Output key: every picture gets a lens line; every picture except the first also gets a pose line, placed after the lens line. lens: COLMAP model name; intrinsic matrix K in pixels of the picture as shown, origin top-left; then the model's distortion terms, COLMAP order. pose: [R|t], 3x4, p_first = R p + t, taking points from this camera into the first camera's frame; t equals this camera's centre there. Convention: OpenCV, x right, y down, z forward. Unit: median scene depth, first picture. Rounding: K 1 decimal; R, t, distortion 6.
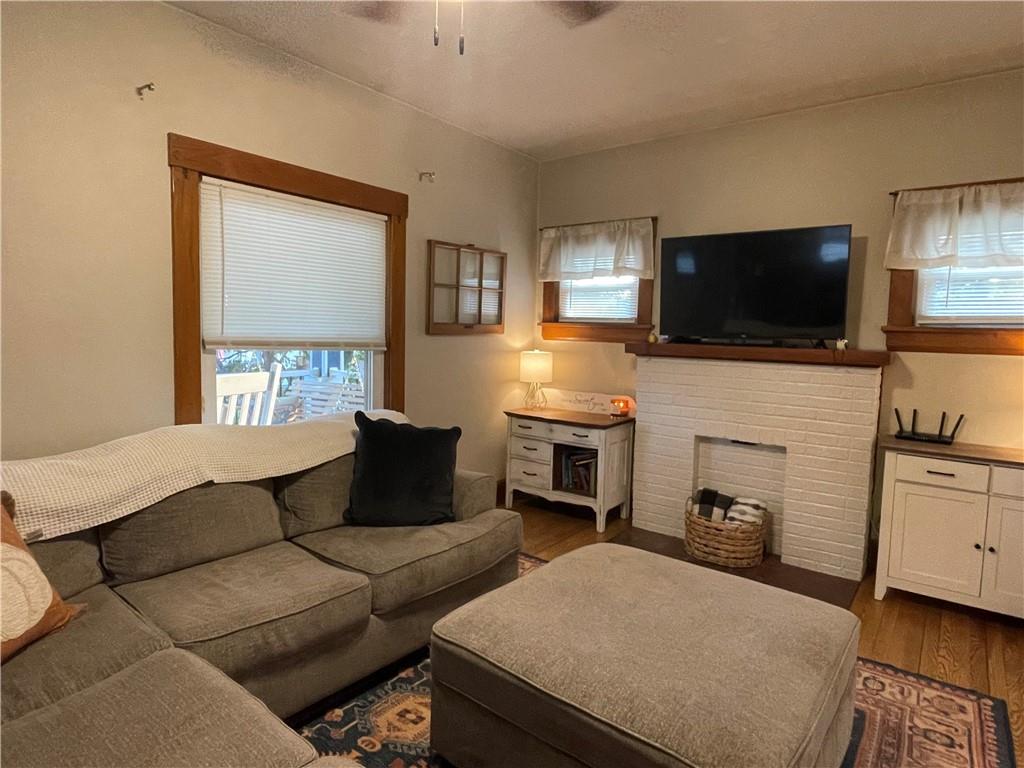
lens RADIAL K [[588.8, 0, 511.3], [0, 588.8, 383.3], [0, 0, 1]] dist [-0.000547, -0.004466]
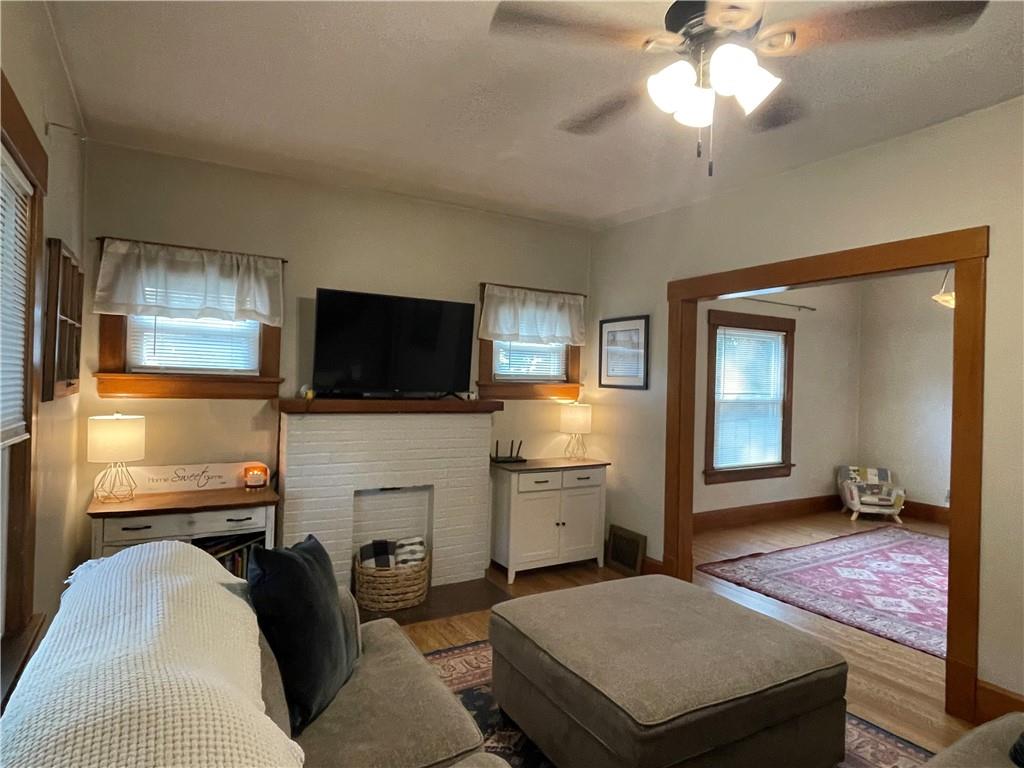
lens RADIAL K [[588.8, 0, 515.2], [0, 588.8, 383.4], [0, 0, 1]] dist [-0.000547, -0.004466]
pose [[0.365351, -0.017789, 0.930700, -0.480222], [0.068813, 0.997598, -0.007946, -0.061869], [-0.928323, 0.066947, 0.365698, 0.357900]]
